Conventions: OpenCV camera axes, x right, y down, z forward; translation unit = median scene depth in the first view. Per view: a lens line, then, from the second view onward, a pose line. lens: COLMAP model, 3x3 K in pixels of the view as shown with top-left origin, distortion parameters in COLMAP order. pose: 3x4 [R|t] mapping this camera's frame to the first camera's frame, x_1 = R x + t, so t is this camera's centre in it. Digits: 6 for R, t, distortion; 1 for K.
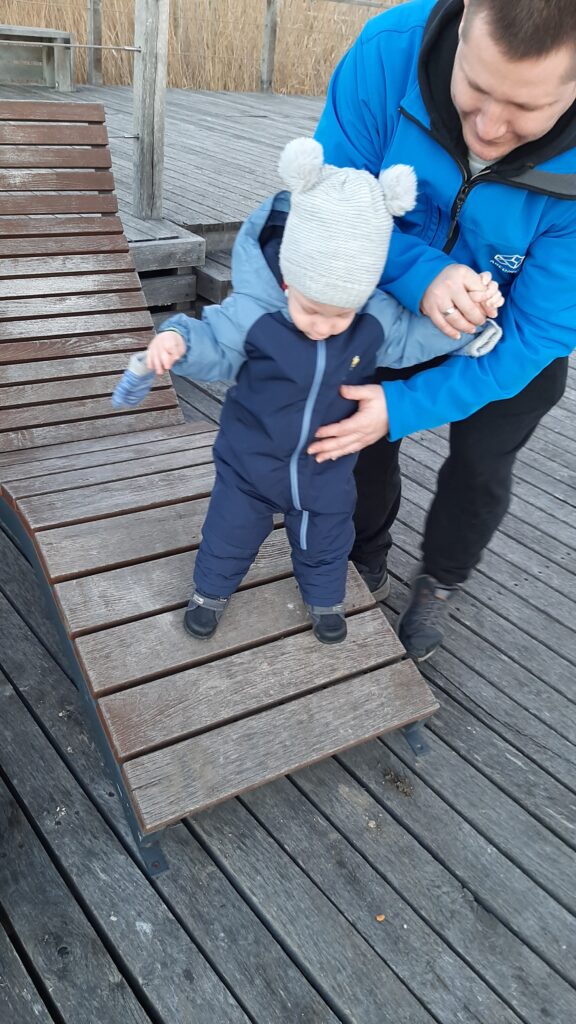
lens RADIAL K [[815.6, 0, 288.8], [0, 815.6, 514.2], [0, 0, 1]] dist [0.015325, -0.041206]
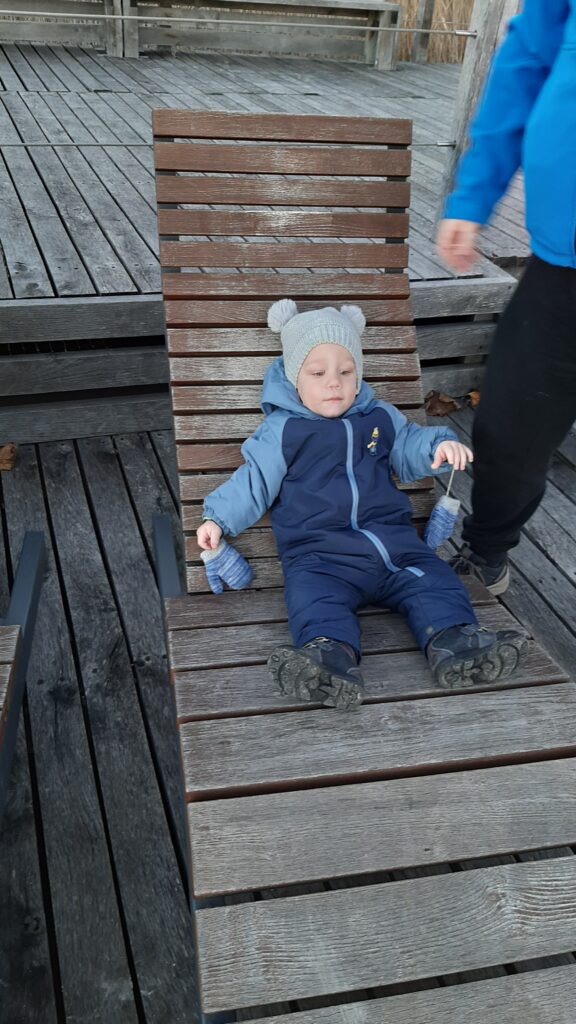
lens RADIAL K [[815.6, 0, 286.1], [0, 815.6, 512.4], [0, 0, 1]] dist [0.015325, -0.041206]
pose [[0.938505, 0.173481, -0.298517, -0.039841], [-0.164116, 0.984830, 0.056361, -0.131230], [0.303766, -0.003903, 0.952739, 0.197150]]
